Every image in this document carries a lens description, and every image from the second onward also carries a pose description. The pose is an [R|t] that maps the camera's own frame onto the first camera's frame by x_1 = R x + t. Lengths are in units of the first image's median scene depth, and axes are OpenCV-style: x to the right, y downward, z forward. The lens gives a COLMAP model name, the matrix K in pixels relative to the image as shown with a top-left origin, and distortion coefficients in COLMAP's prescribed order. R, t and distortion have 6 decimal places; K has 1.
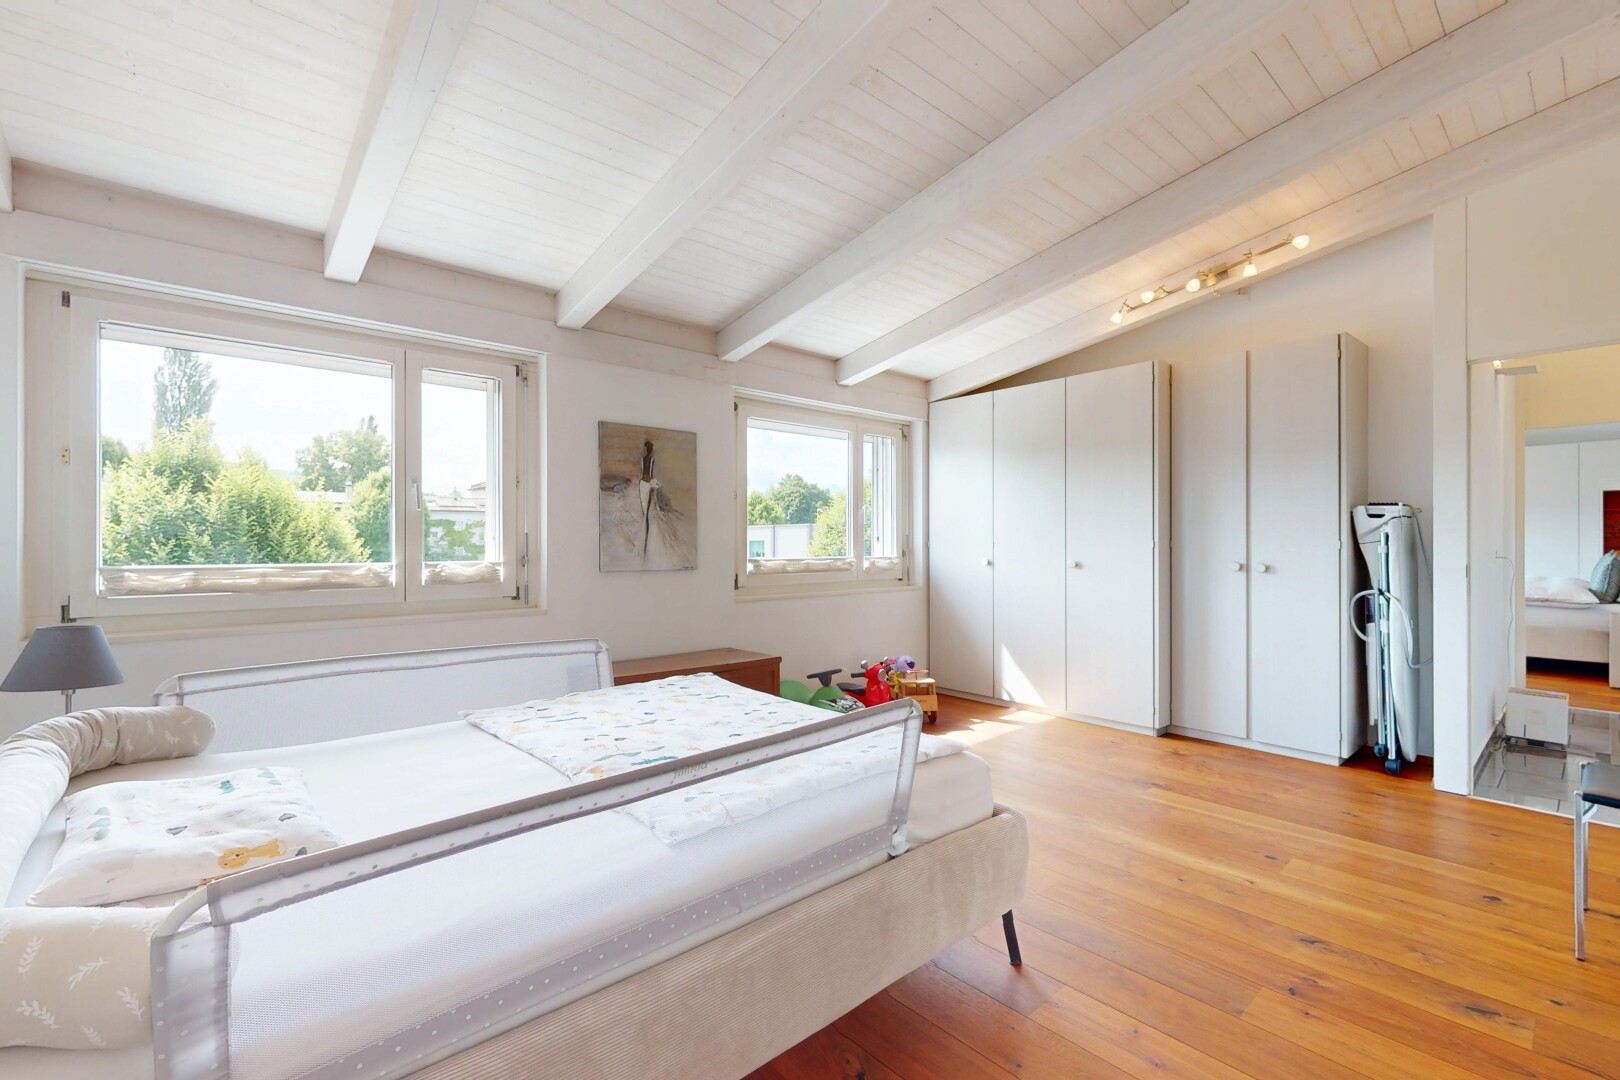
lens RADIAL K [[687.5, 0, 830.3], [0, 687.5, 539.4], [0, 0, 1]] dist [-0.001619, -0.000306]
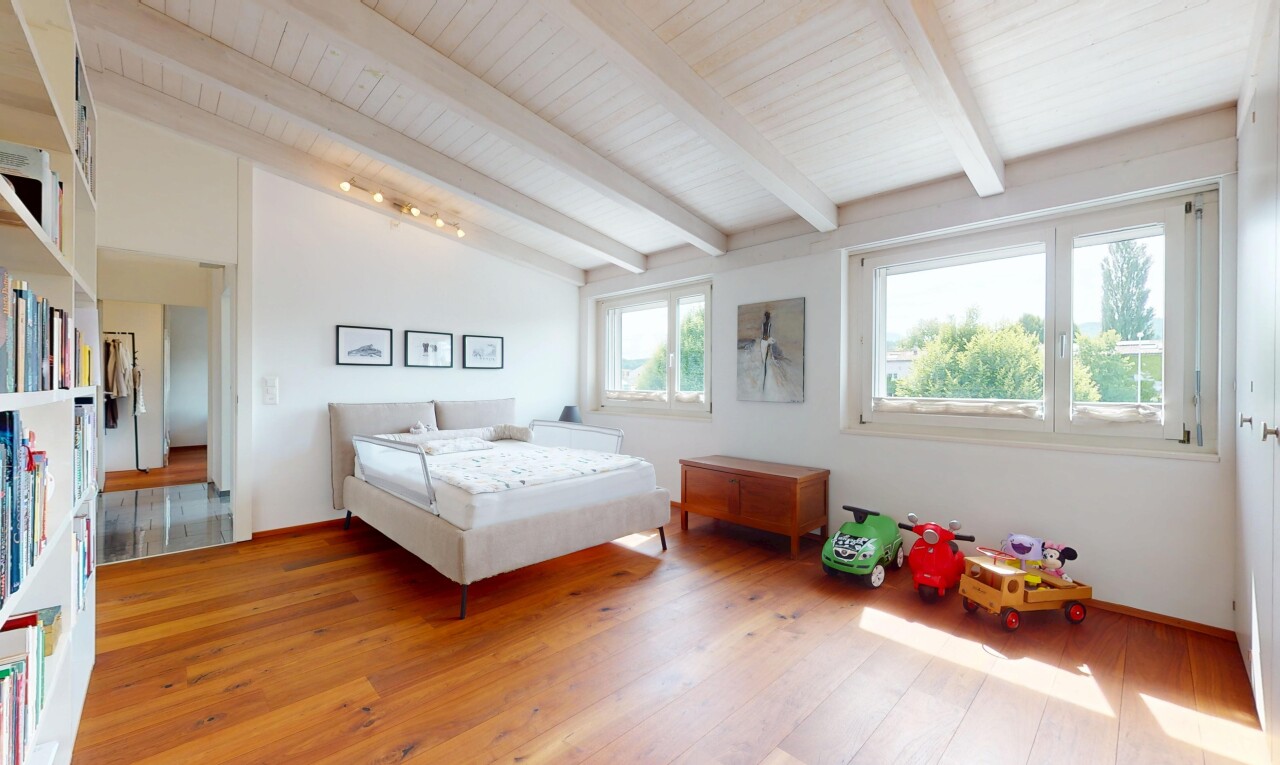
lens RADIAL K [[500.6, 0, 640.0], [0, 500.6, 382.5], [0, 0, 1]] dist [-0.000313, -0.000109]
pose [[0.036545, 0.001582, -0.999331, 0.756487], [0.002079, 0.999996, 0.001659, 0.003175], [0.999330, -0.002138, 0.036542, 0.676894]]
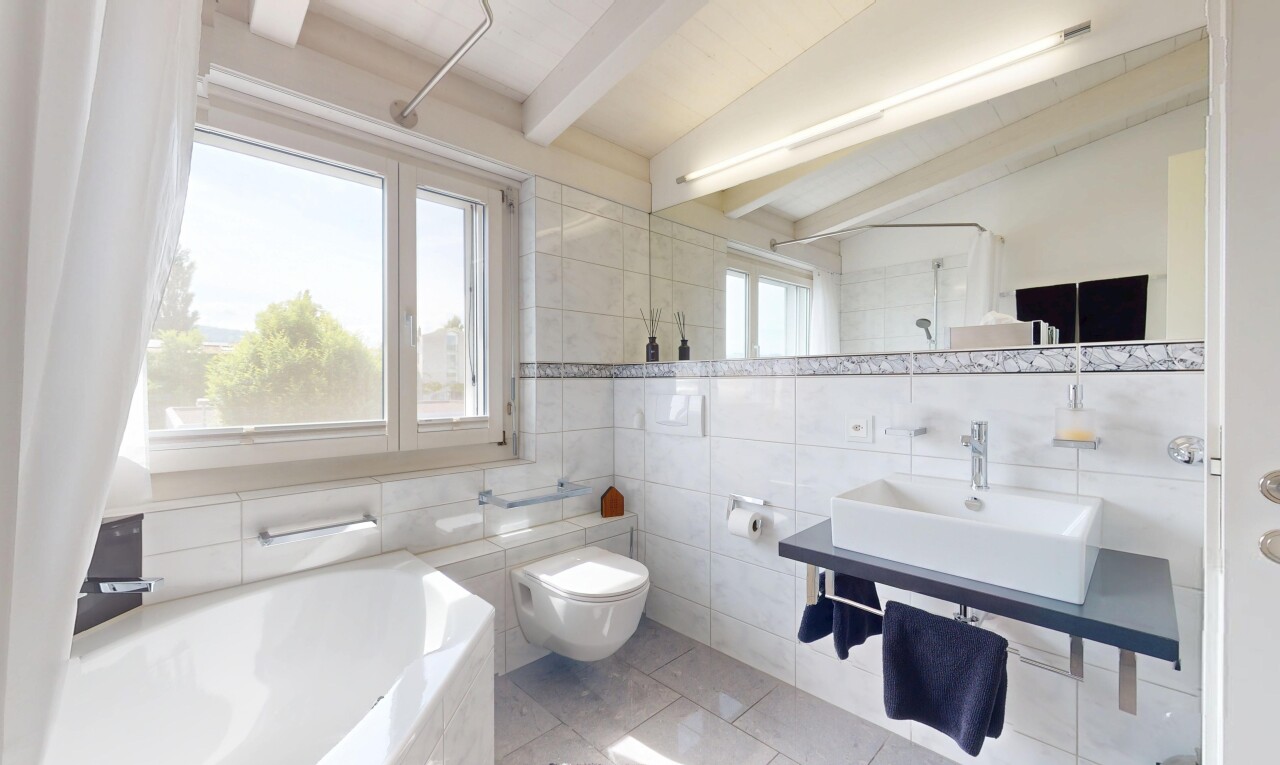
lens RADIAL K [[500.6, 0, 640.0], [0, 500.6, 382.5], [0, 0, 1]] dist [-0.000313, -0.000109]
pose [[0.999992, -0.001949, -0.003409, -0.955817], [0.001973, 0.999974, 0.007000, -0.011521], [0.003395, -0.007007, 0.999970, 1.128533]]
